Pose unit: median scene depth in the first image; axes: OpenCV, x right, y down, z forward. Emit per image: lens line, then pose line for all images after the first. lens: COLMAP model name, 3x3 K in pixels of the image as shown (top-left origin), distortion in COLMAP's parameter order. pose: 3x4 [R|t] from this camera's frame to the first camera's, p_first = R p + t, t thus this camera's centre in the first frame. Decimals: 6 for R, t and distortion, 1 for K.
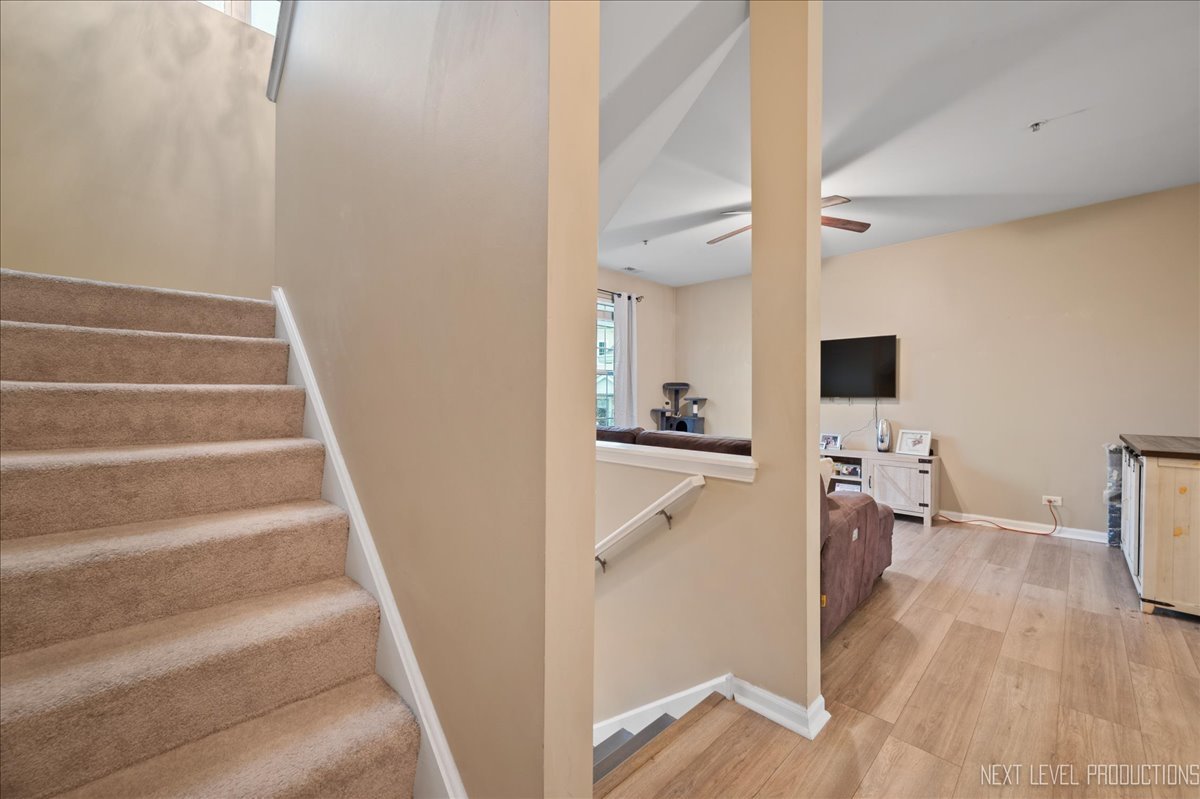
lens RADIAL K [[480.2, 0, 601.8], [0, 480.2, 400.9], [0, 0, 1]] dist [-0.002681, -0.000692]
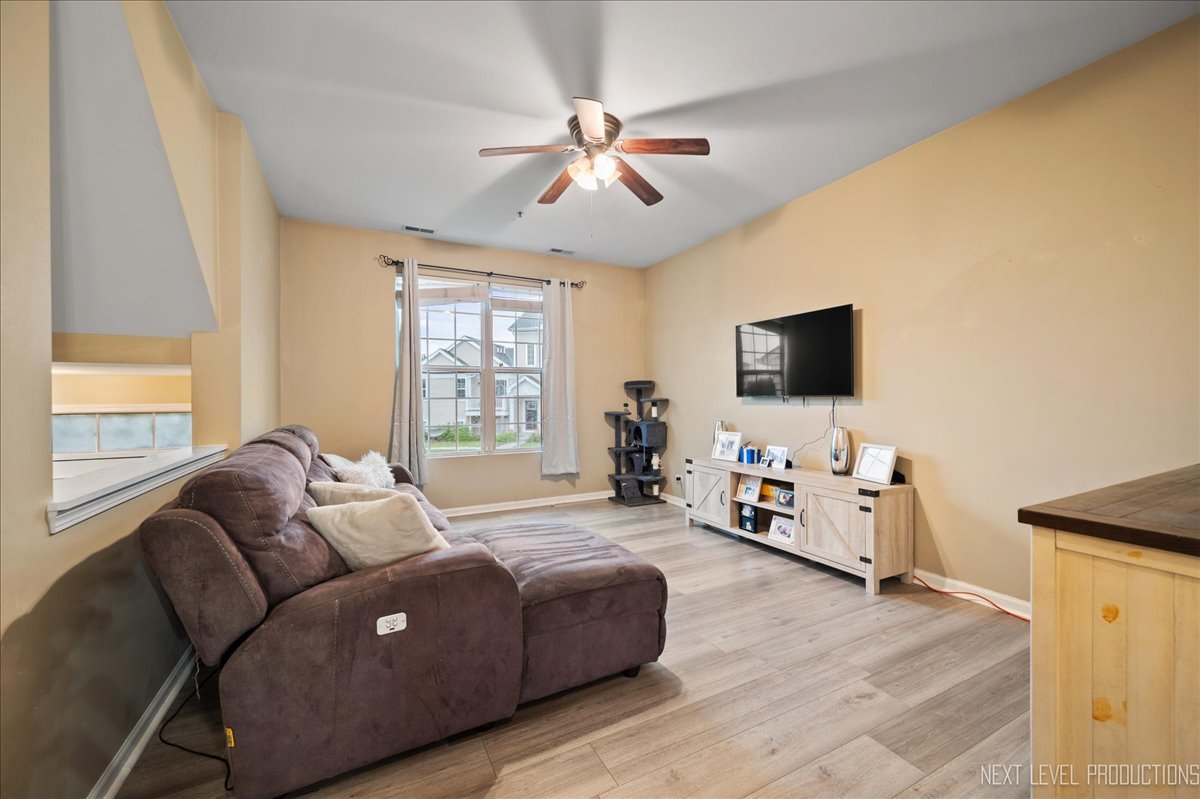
lens RADIAL K [[480.2, 0, 601.8], [0, 480.2, 397.7], [0, 0, 1]] dist [-0.002681, -0.000692]
pose [[0.954438, -0.011351, -0.298194, 0.477547], [0.008586, 0.999907, -0.010580, 0.000492], [0.298287, 0.007538, 0.954447, 0.244577]]
